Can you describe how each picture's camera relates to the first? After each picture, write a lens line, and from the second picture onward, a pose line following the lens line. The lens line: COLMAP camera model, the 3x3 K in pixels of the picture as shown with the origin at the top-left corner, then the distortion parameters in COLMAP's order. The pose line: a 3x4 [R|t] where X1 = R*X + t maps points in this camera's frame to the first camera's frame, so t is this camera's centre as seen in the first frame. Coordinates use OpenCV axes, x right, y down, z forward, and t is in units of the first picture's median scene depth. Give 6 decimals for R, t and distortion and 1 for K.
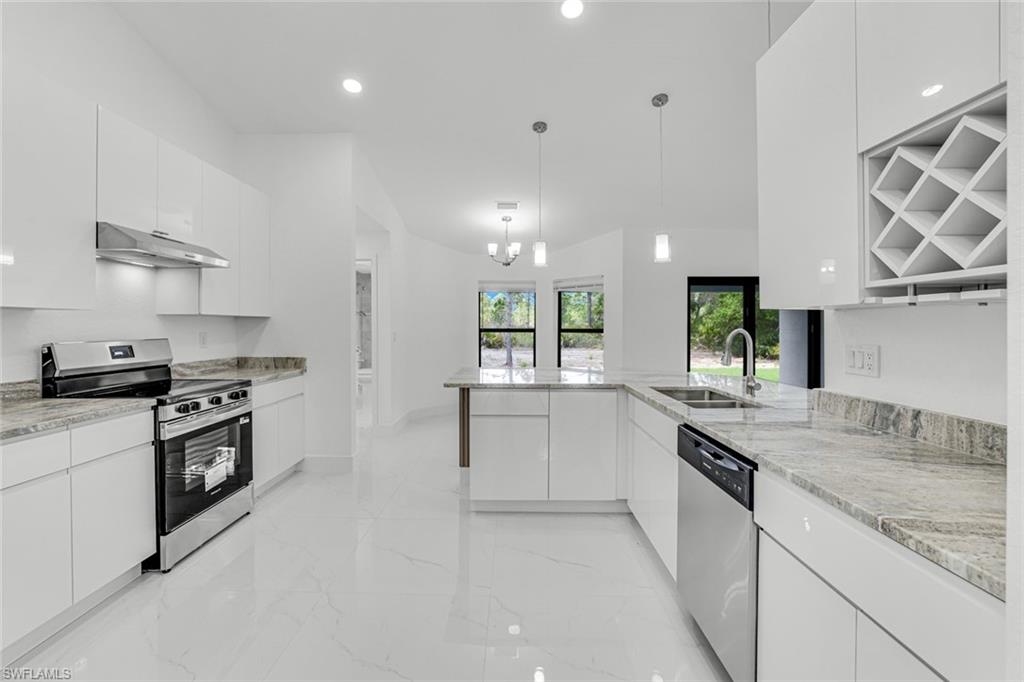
lens RADIAL K [[428.2, 0, 509.0], [0, 428.2, 330.9], [0, 0, 1]] dist [-0.033113, 0.000122]
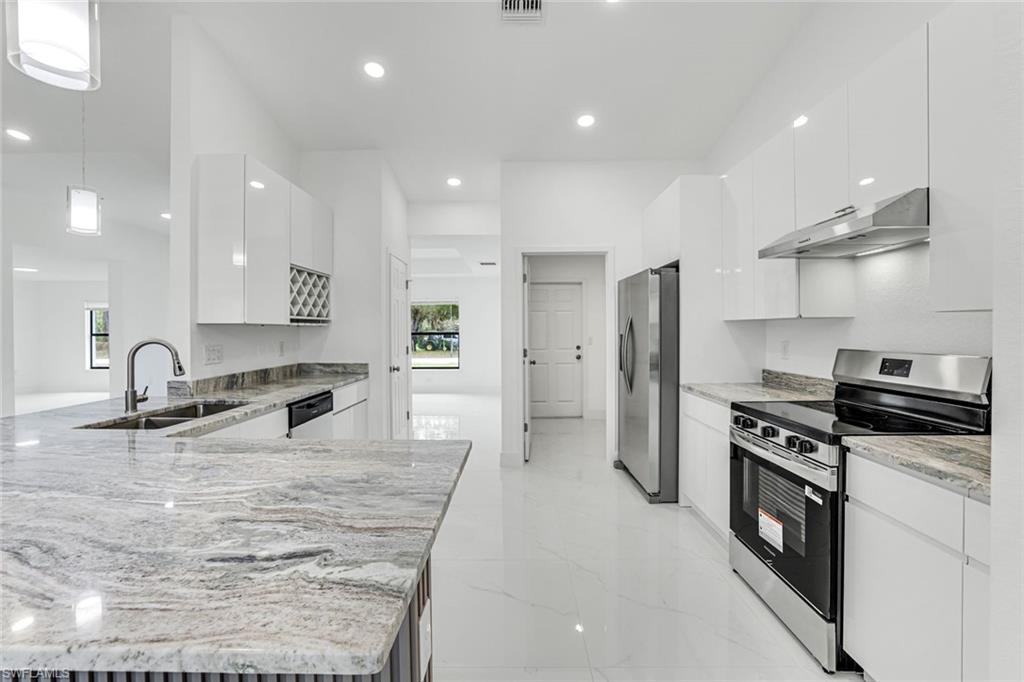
lens RADIAL K [[428.2, 0, 509.0], [0, 428.2, 330.9], [0, 0, 1]] dist [-0.033113, 0.000122]
pose [[-0.999964, 0.005902, 0.006024, -0.234390], [0.005998, 0.999852, 0.016113, -0.030288], [-0.005928, 0.016149, -0.999852, 1.753708]]
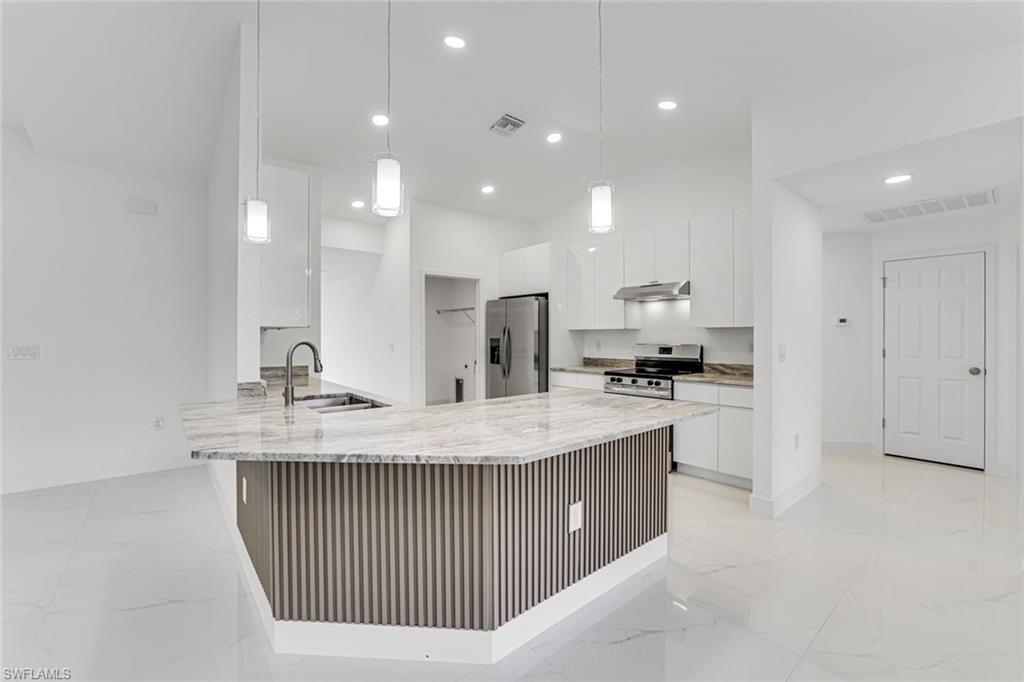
lens RADIAL K [[428.2, 0, 509.0], [0, 428.2, 330.9], [0, 0, 1]] dist [-0.033113, 0.000122]
pose [[-0.770430, -0.003133, -0.637517, 0.746250], [-0.005520, 0.999983, 0.001756, -0.031834], [0.637501, 0.004872, -0.770434, 1.974196]]
